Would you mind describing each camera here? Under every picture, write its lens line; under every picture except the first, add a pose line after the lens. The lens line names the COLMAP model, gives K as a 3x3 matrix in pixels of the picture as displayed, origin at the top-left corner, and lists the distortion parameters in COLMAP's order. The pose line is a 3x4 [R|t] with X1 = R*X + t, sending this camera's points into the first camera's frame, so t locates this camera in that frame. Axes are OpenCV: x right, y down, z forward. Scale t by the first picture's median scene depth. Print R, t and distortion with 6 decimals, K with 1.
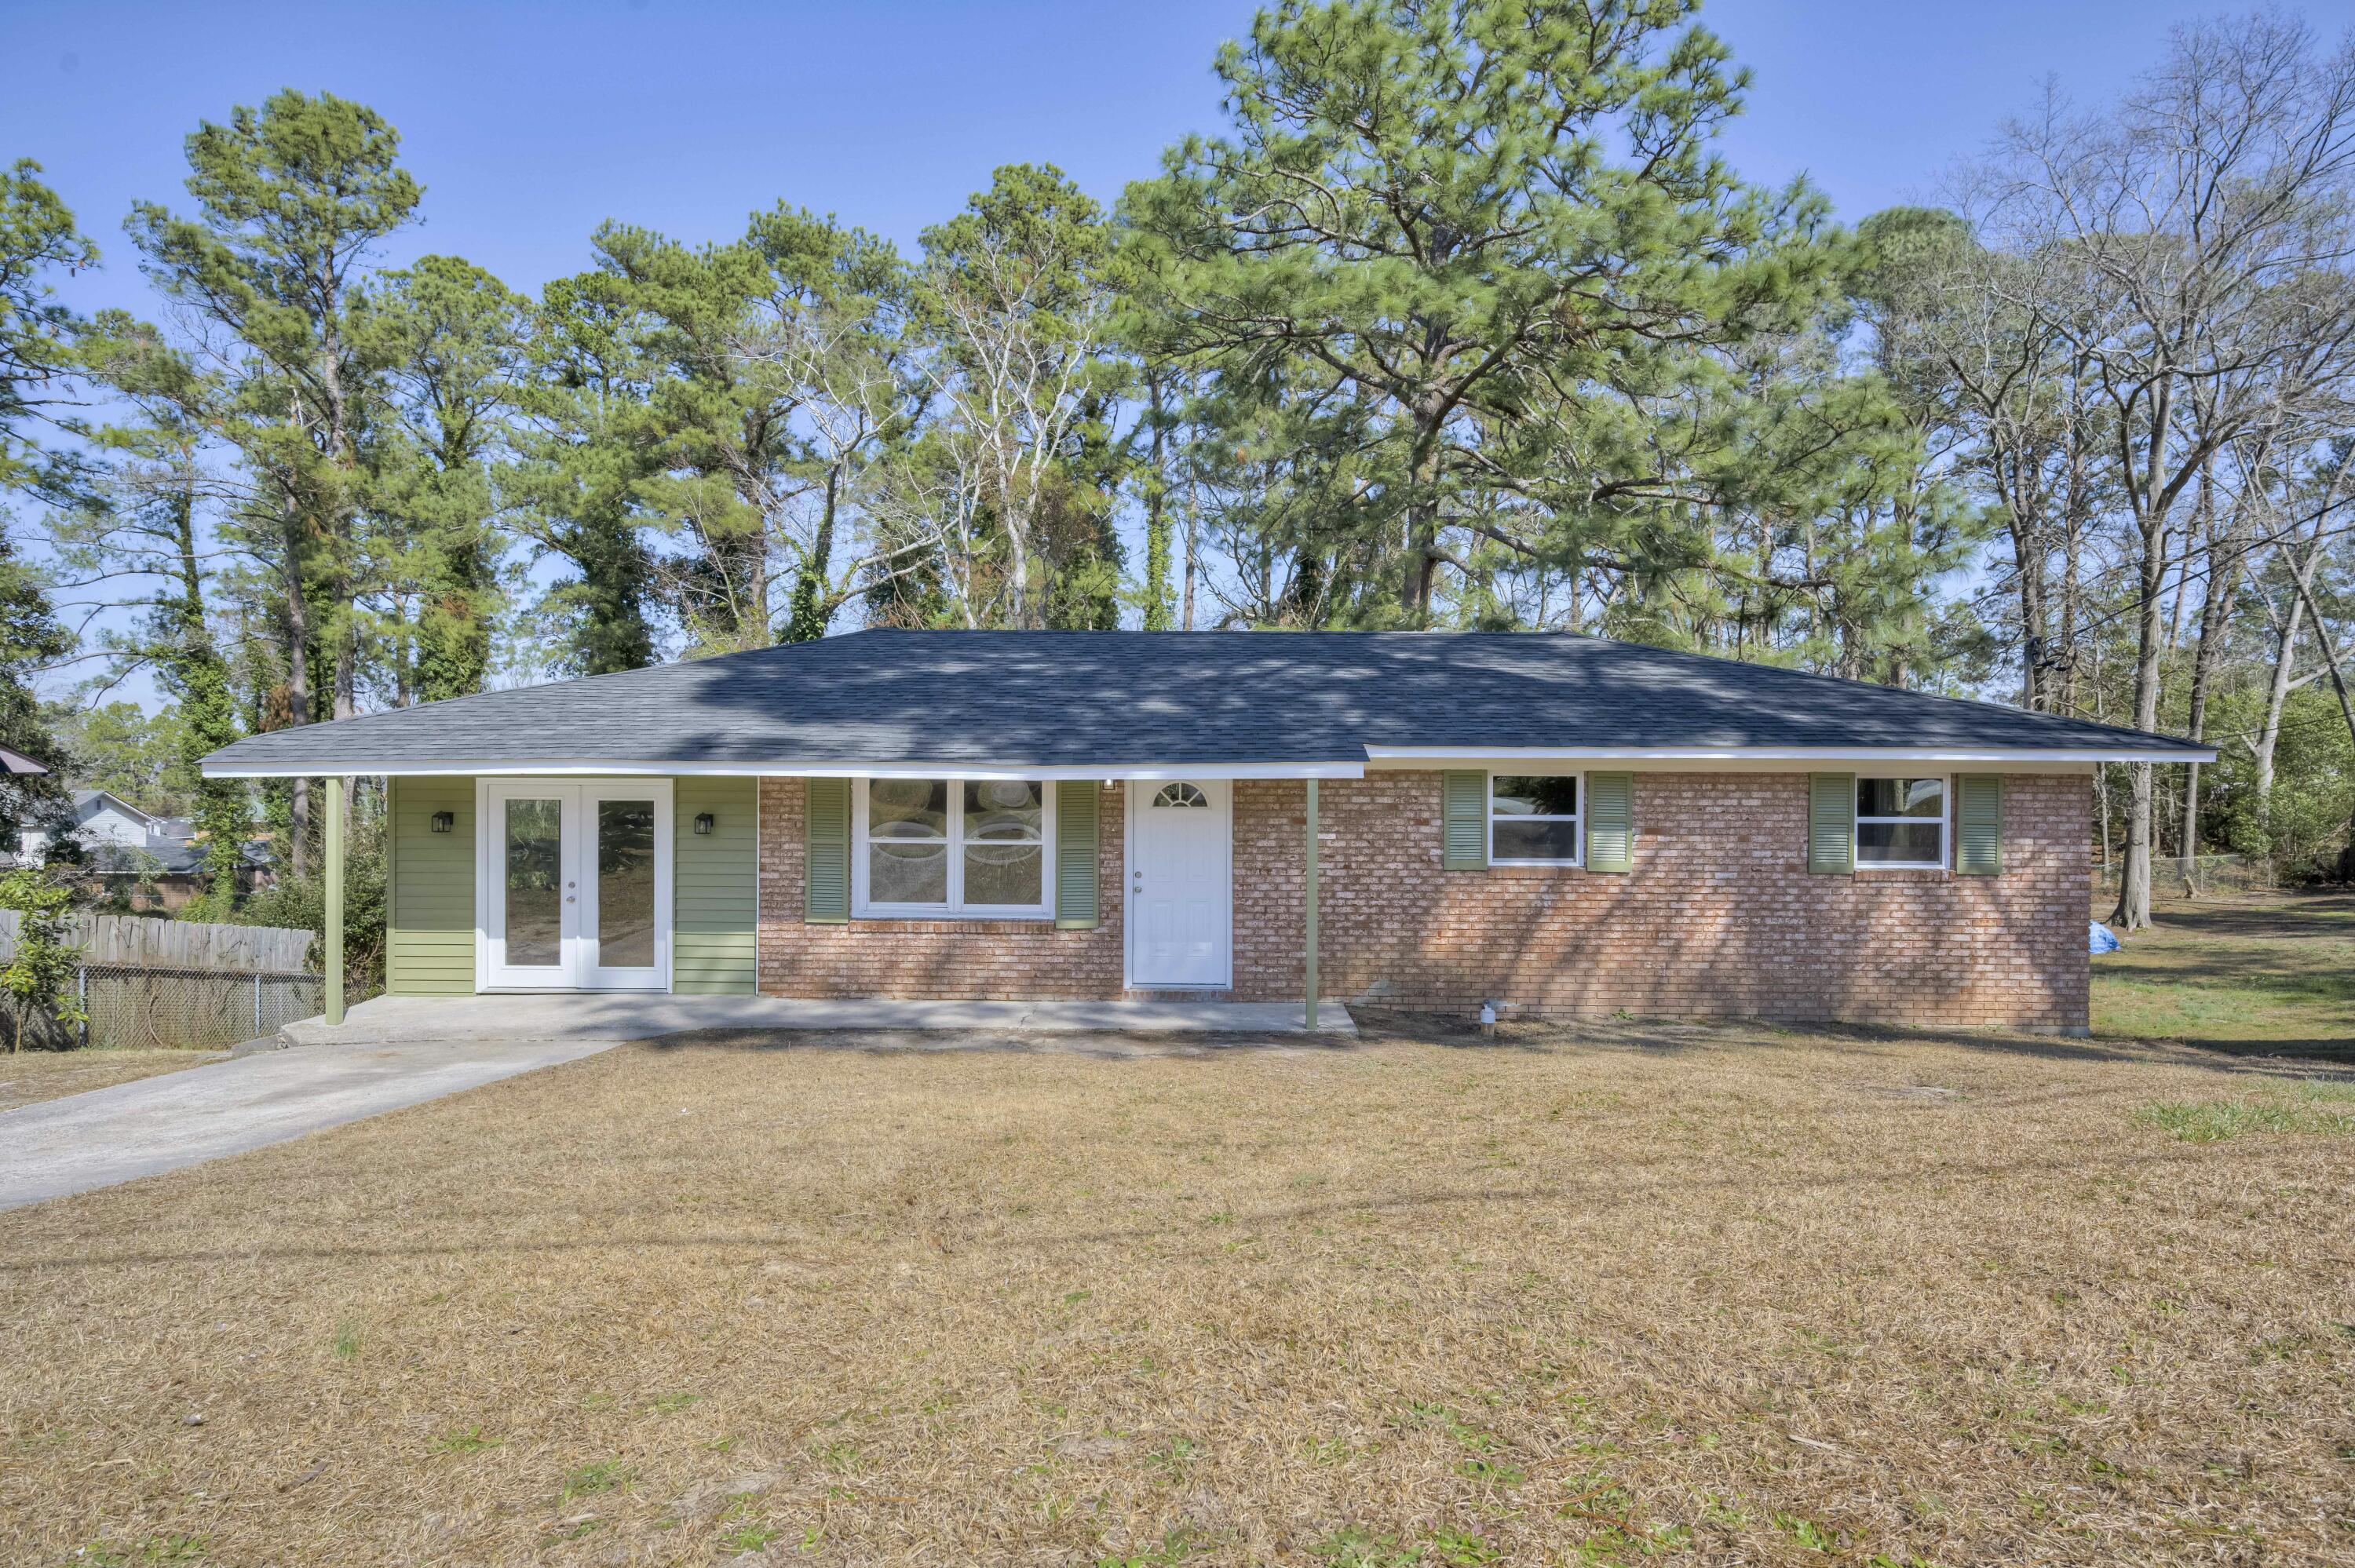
lens RADIAL K [[1306.2, 0, 1182.3], [0, 1306.2, 795.3], [0, 0, 1]] dist [0.007374, -0.000109]
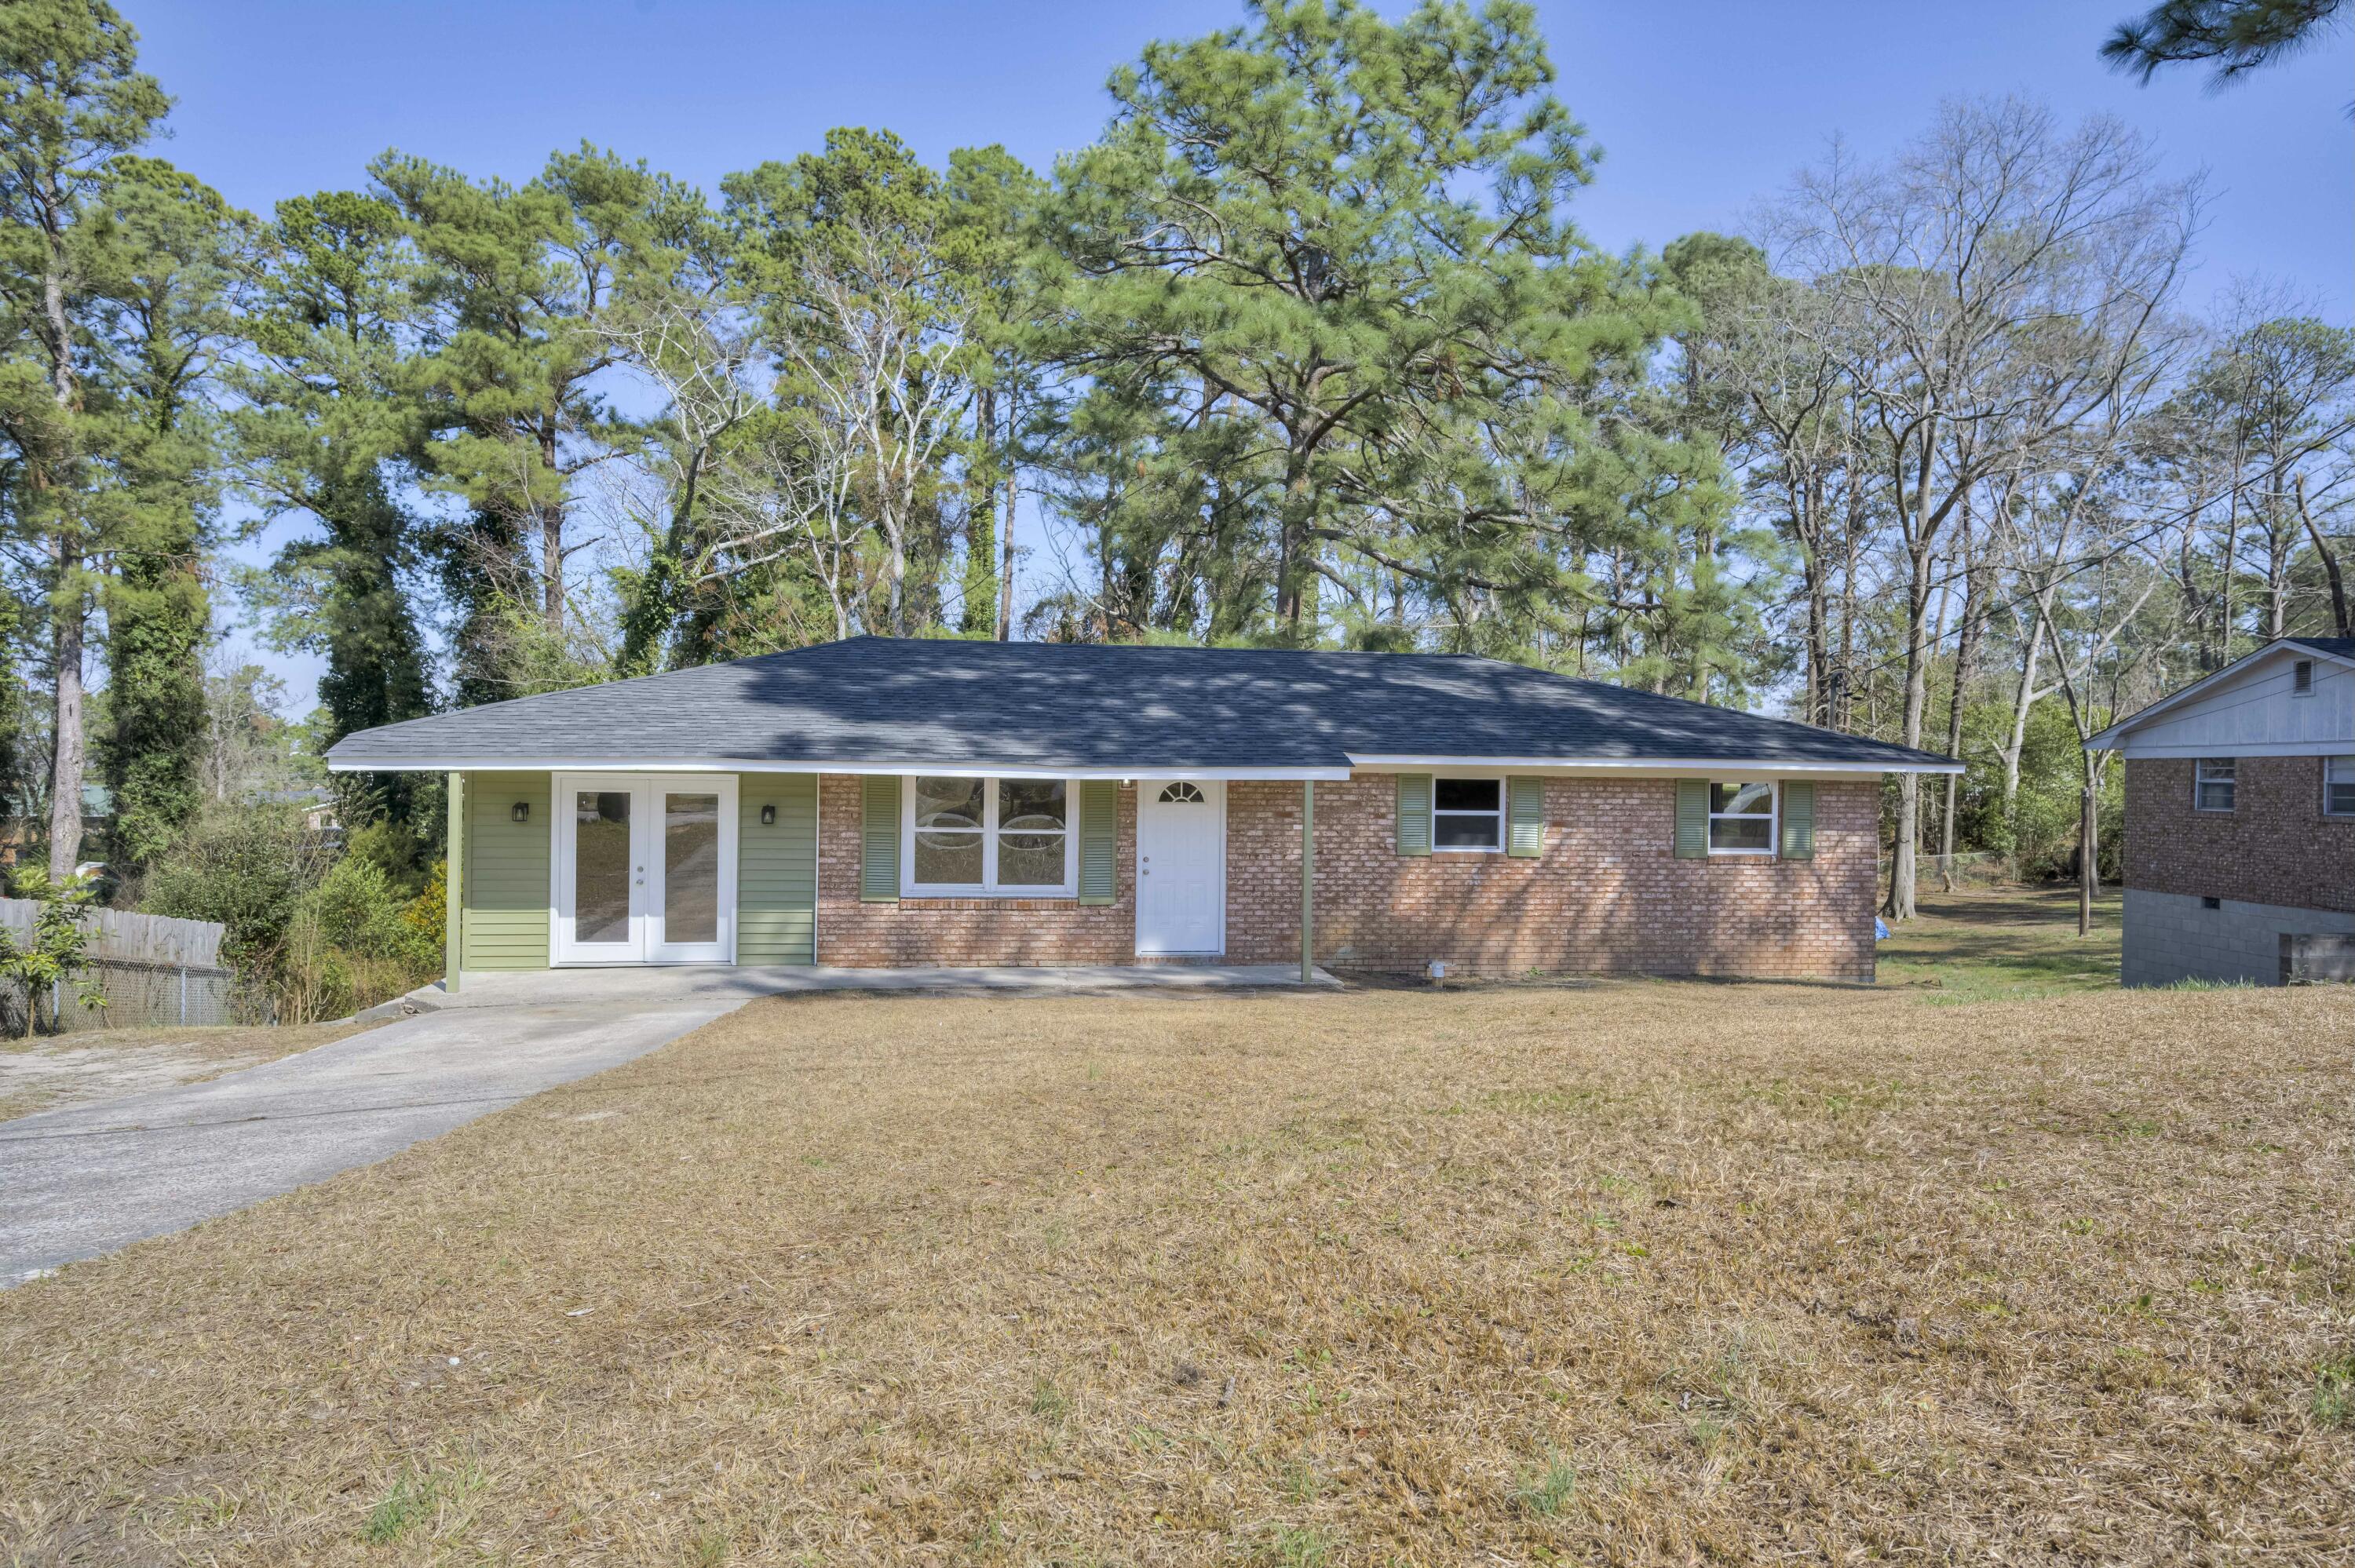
lens RADIAL K [[1455.7, 0, 1177.3], [0, 1455.7, 791.3], [0, 0, 1]] dist [0.024388, 0.001426]
pose [[0.985552, 0.007230, 0.169216, -0.145991], [-0.007332, 0.999973, -0.000021, -0.000513], [-0.169212, -0.001220, 0.985579, -0.191841]]
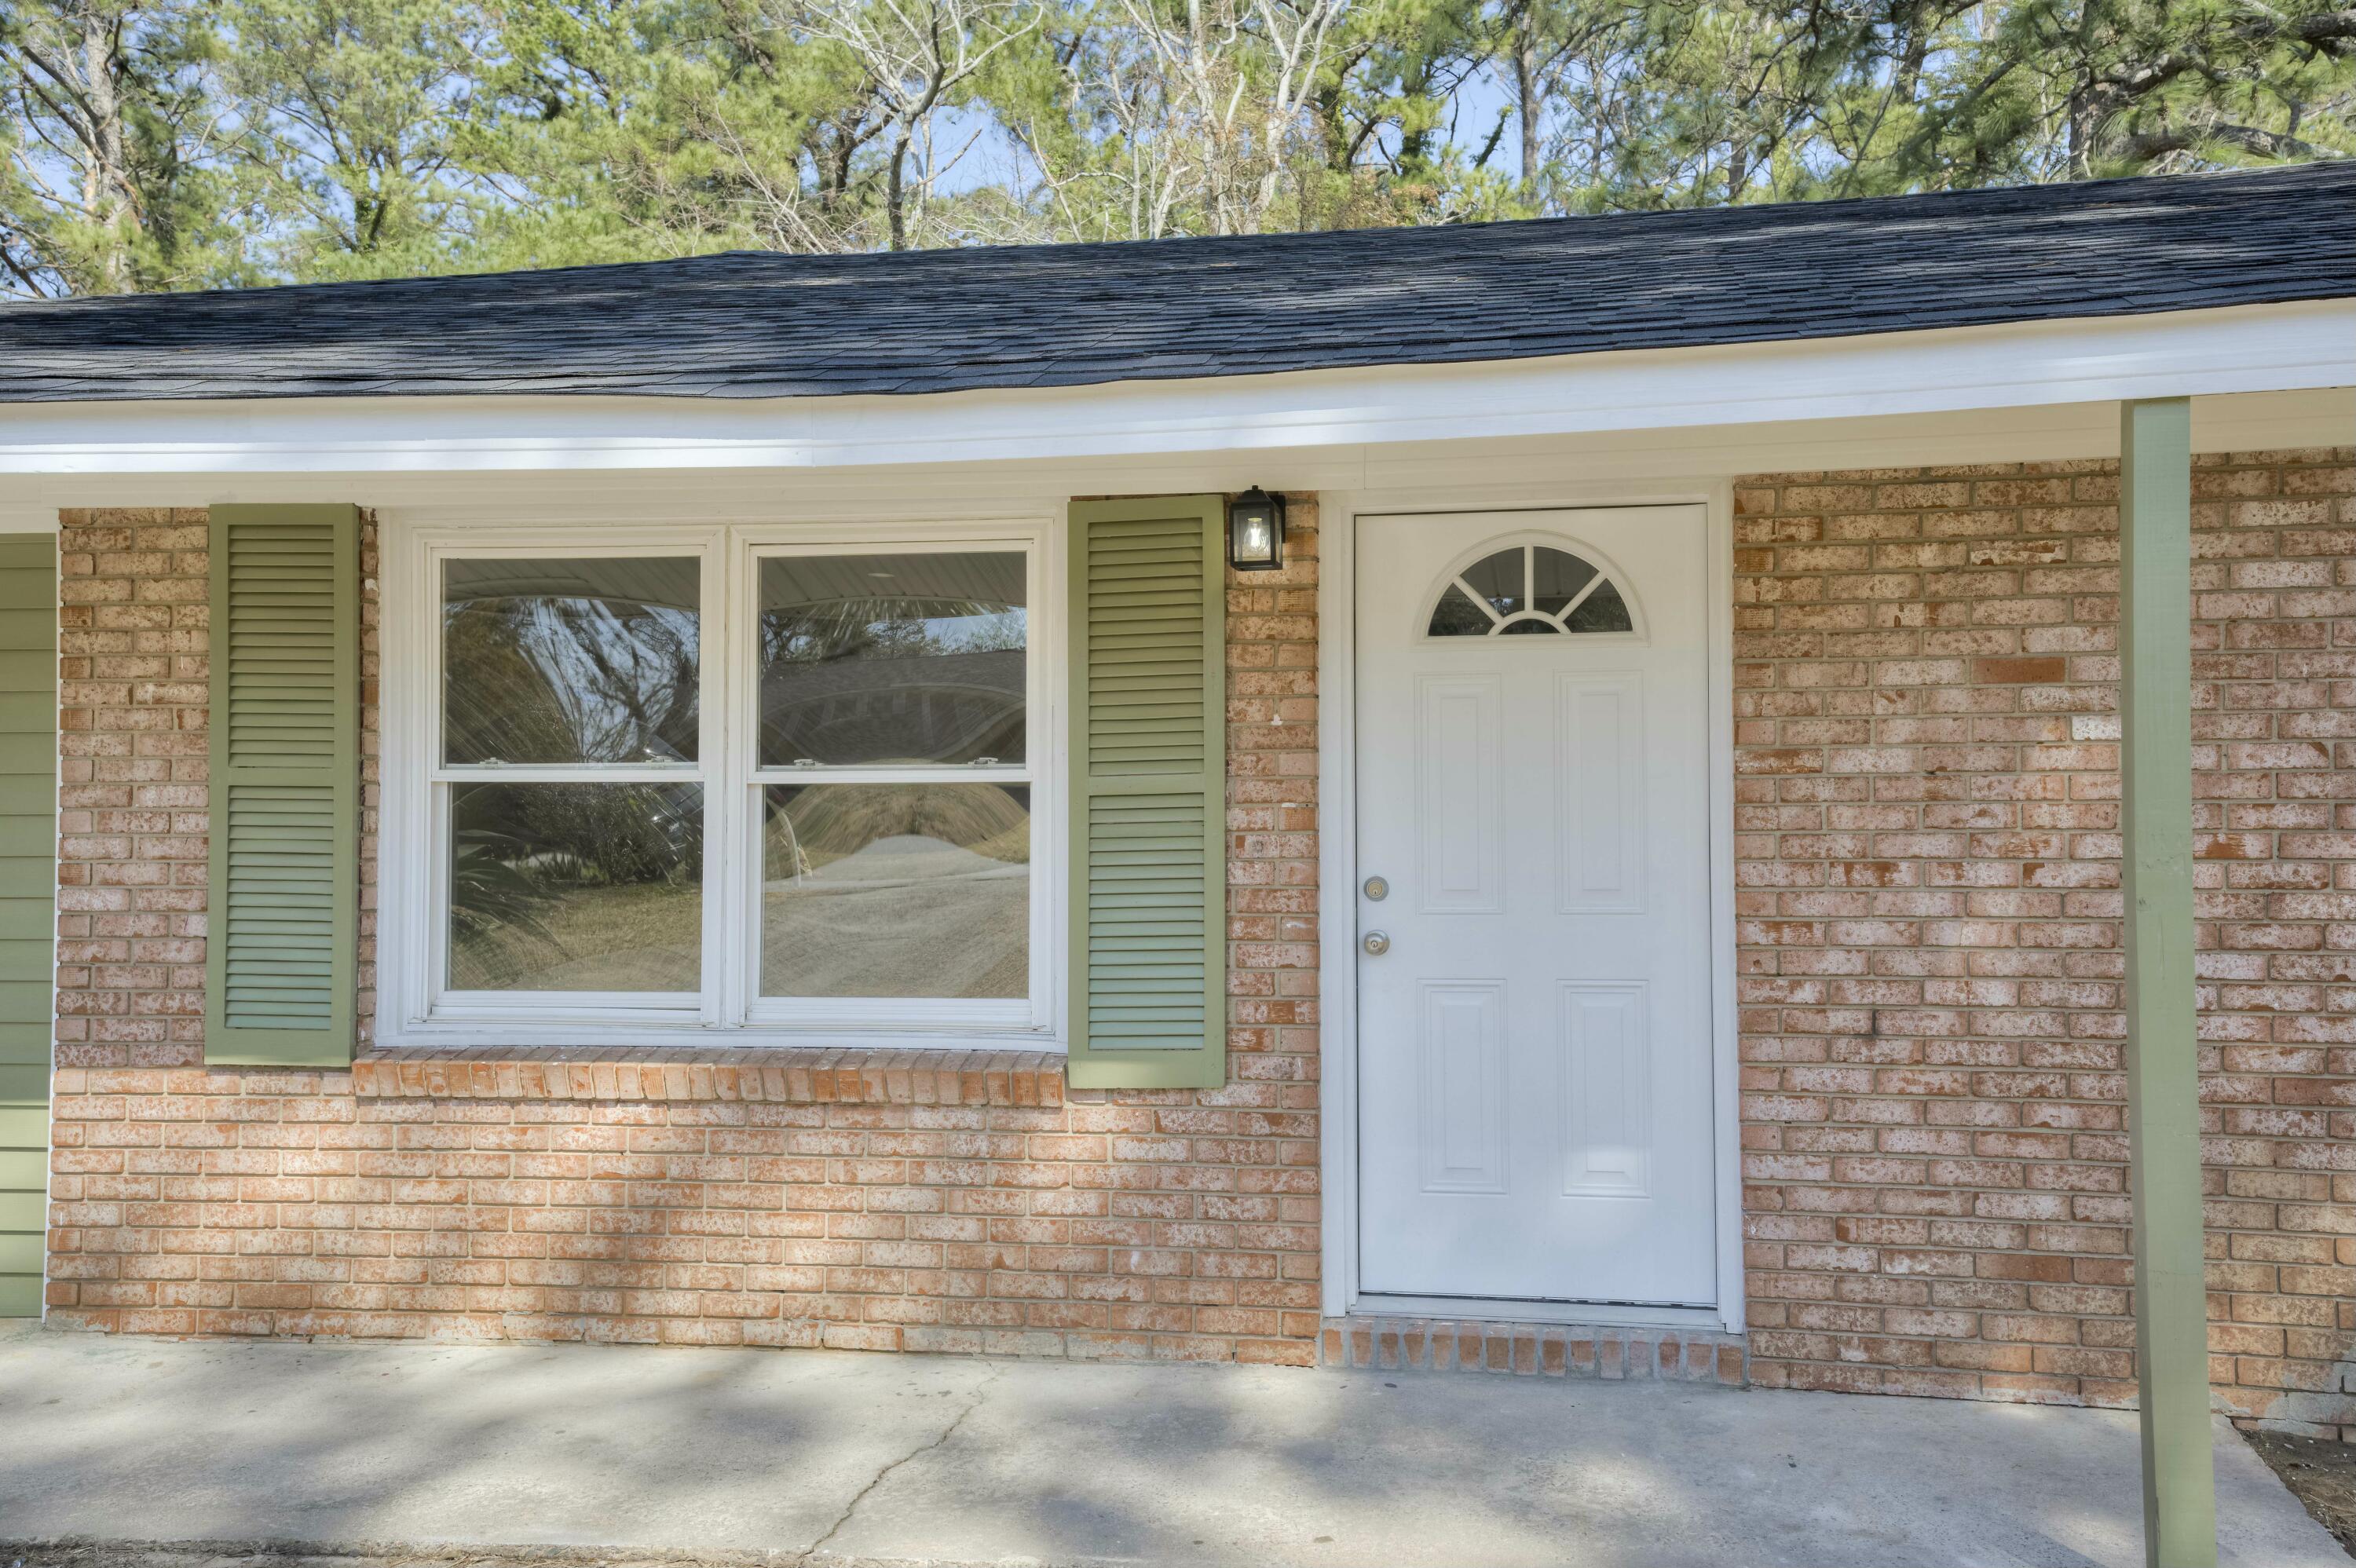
lens RADIAL K [[1928.8, 0, 1303.9], [0, 1928.8, 785.9], [0, 0, 1]] dist [0.075495, -0.001843]
pose [[0.989933, -0.013327, -0.140906, 0.005117], [0.011354, 0.999826, -0.014794, 0.028875], [0.141078, 0.013045, 0.989912, 0.383553]]
